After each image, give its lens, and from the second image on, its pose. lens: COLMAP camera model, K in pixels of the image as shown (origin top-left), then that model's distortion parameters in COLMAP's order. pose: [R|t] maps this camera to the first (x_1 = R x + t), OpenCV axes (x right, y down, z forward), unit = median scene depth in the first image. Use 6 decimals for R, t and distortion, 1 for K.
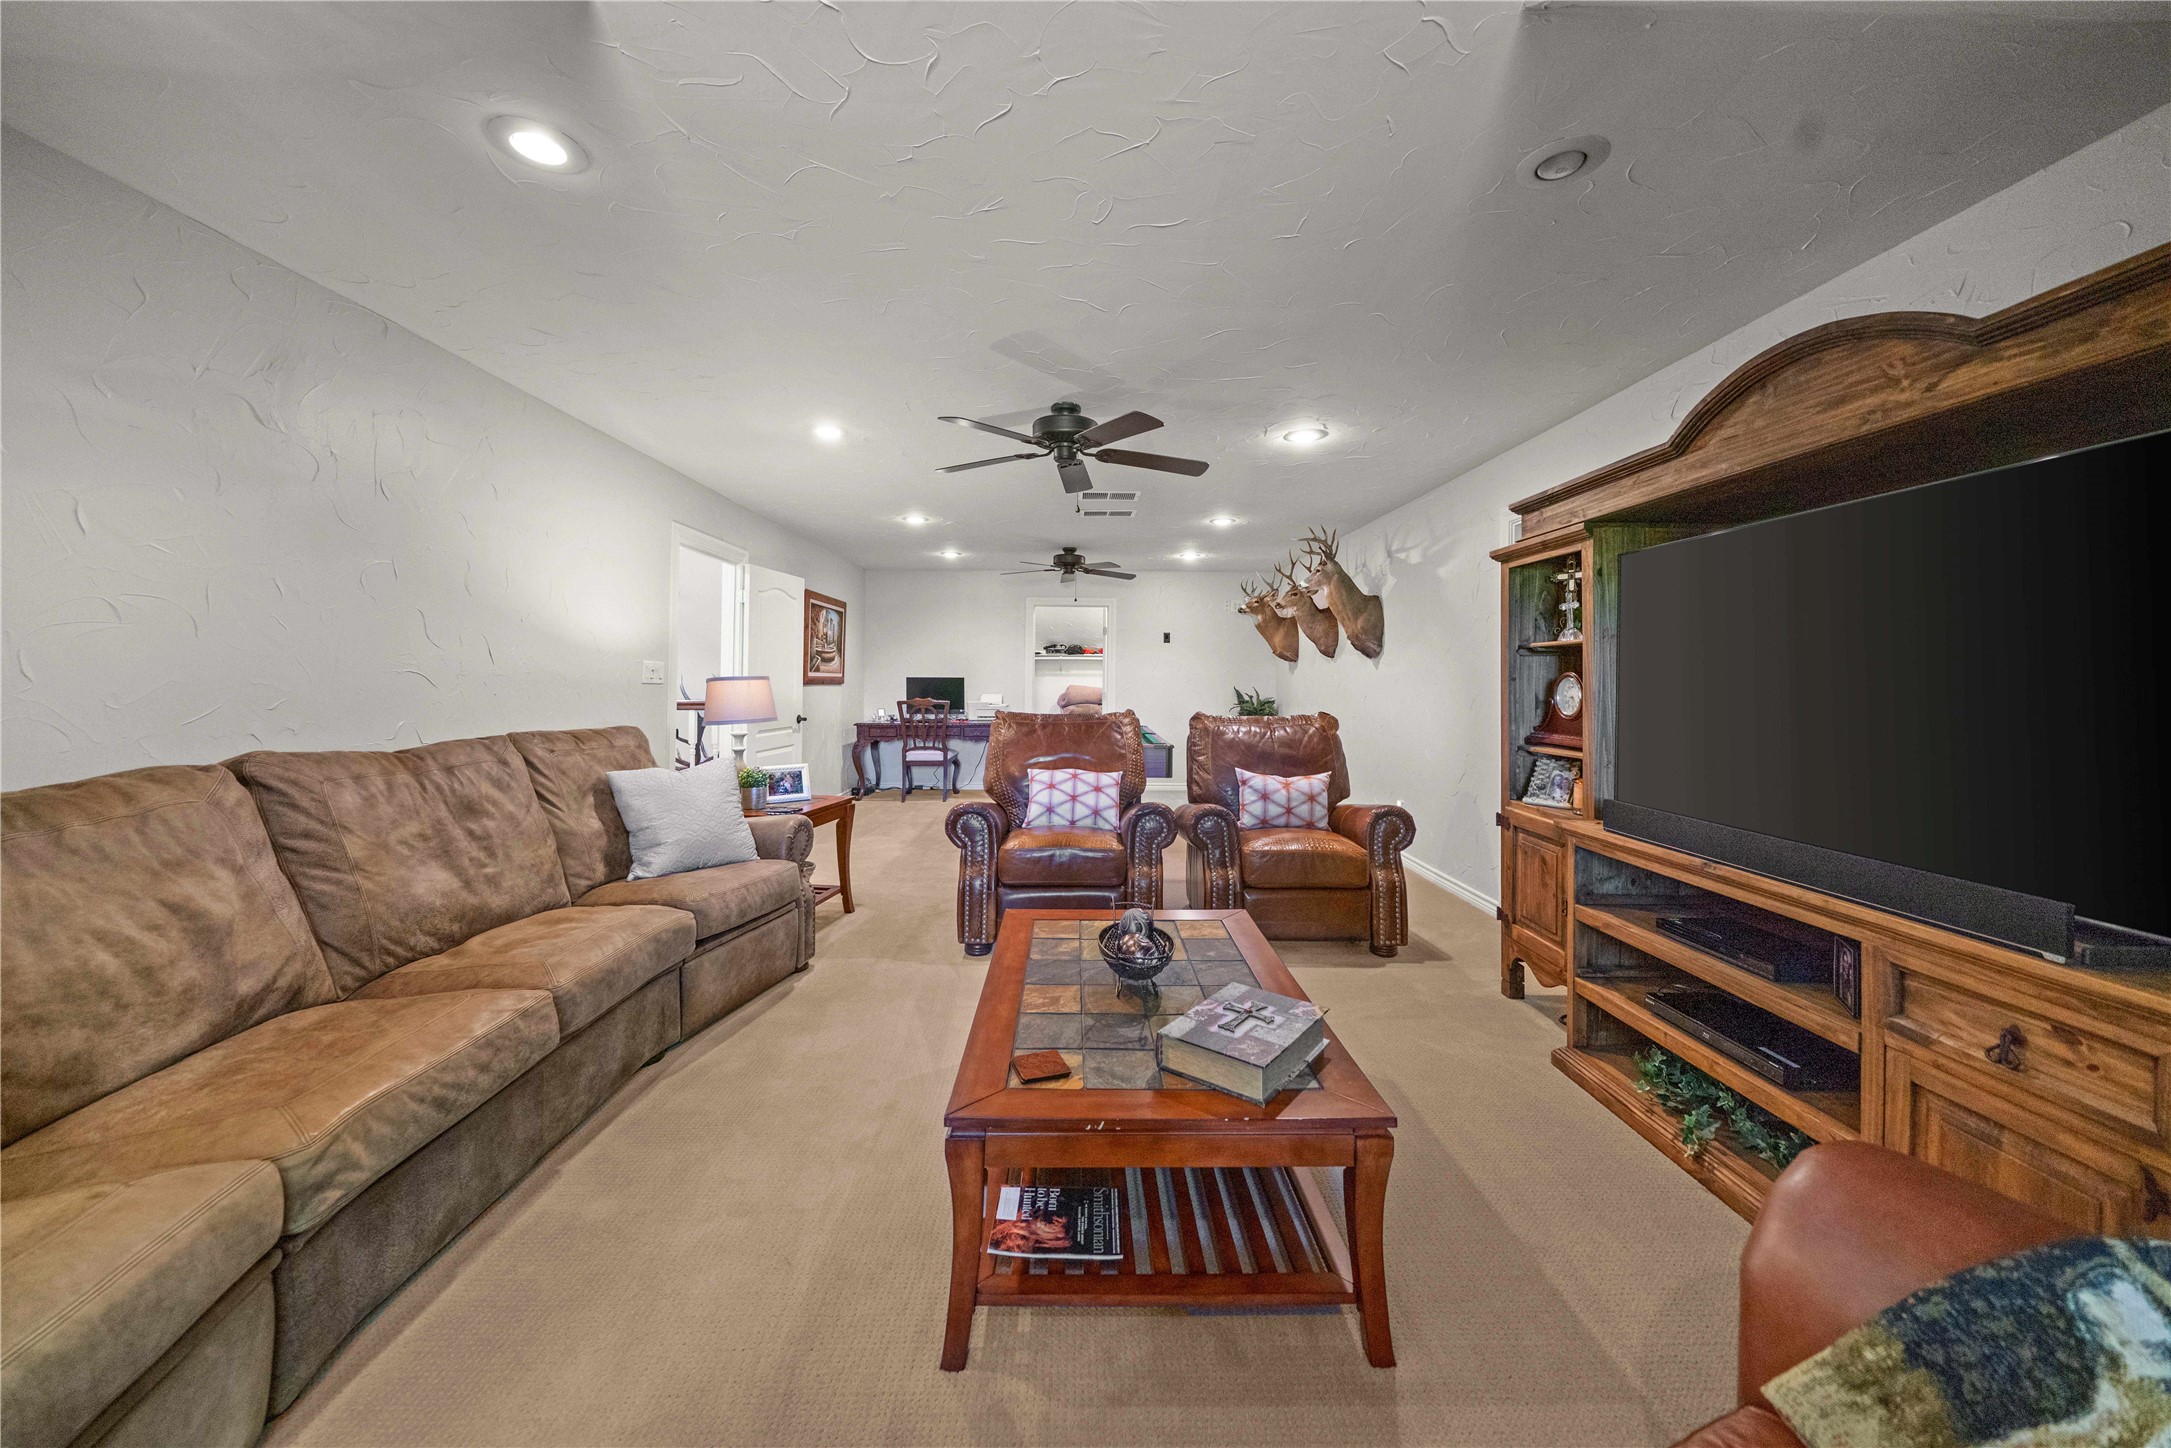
lens RADIAL K [[753.9, 0, 1073.6], [0, 753.9, 676.5], [0, 0, 1]] dist [-0.007059, 0.000344]
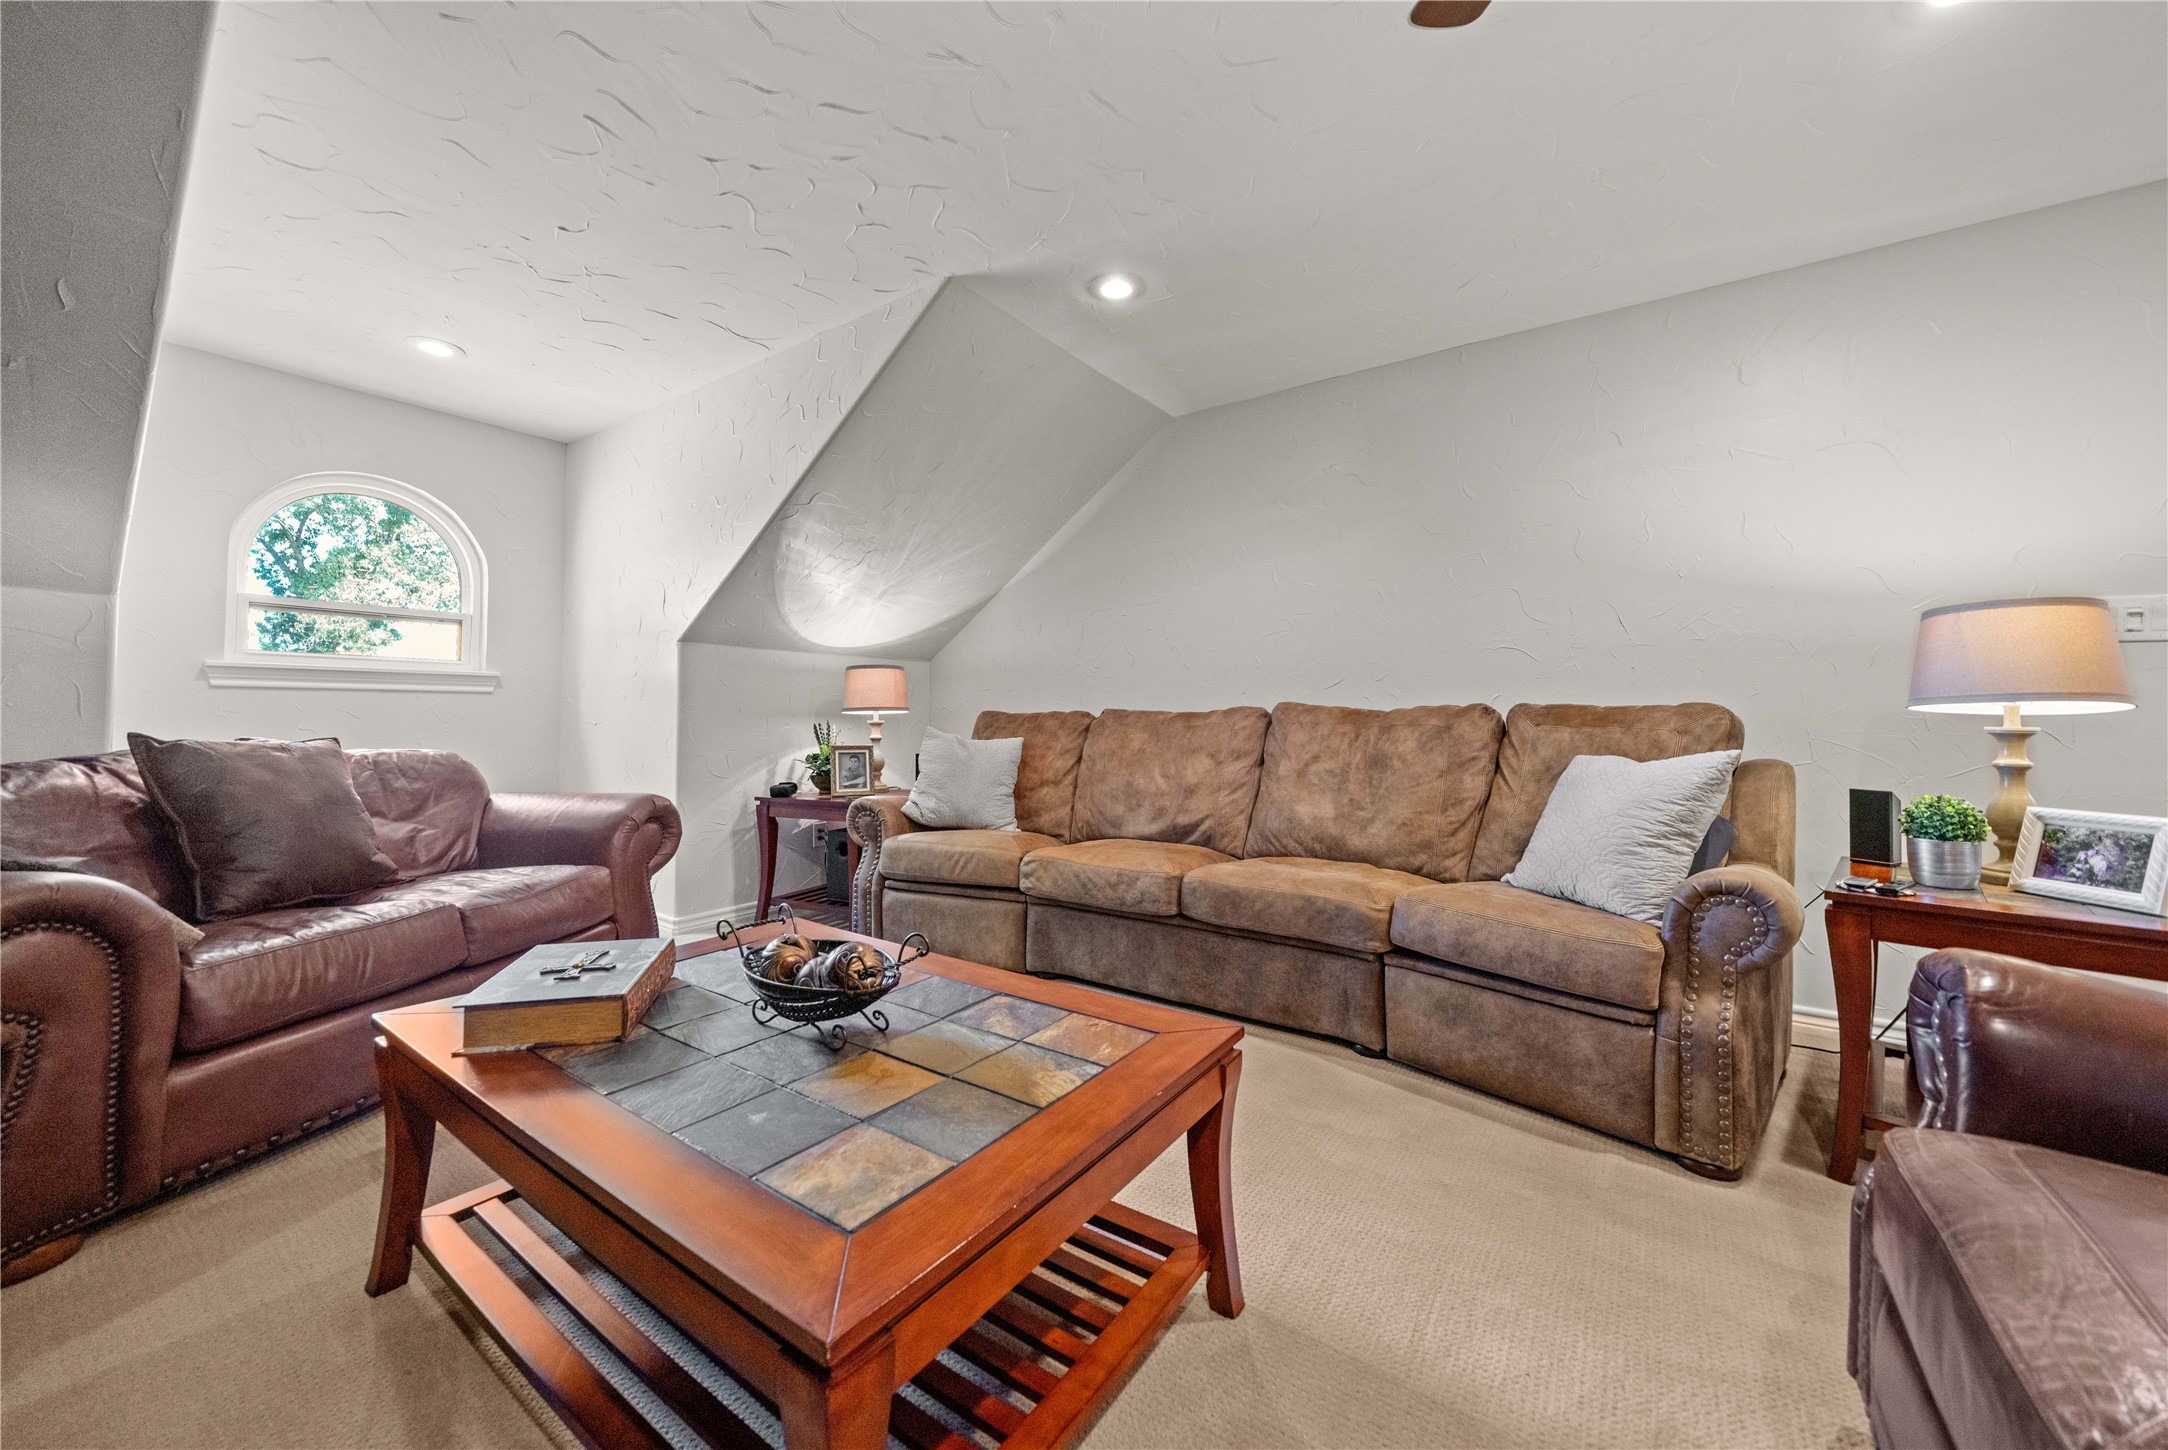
lens RADIAL K [[752.9, 0, 1083.4], [0, 752.9, 718.6], [0, 0, 1]] dist [-0.007059, 0.000344]
pose [[-0.557649, -0.006013, -0.830055, 0.421545], [-0.005362, 0.999979, -0.003642, 0.124693], [0.830059, 0.002420, -0.557670, 1.334270]]
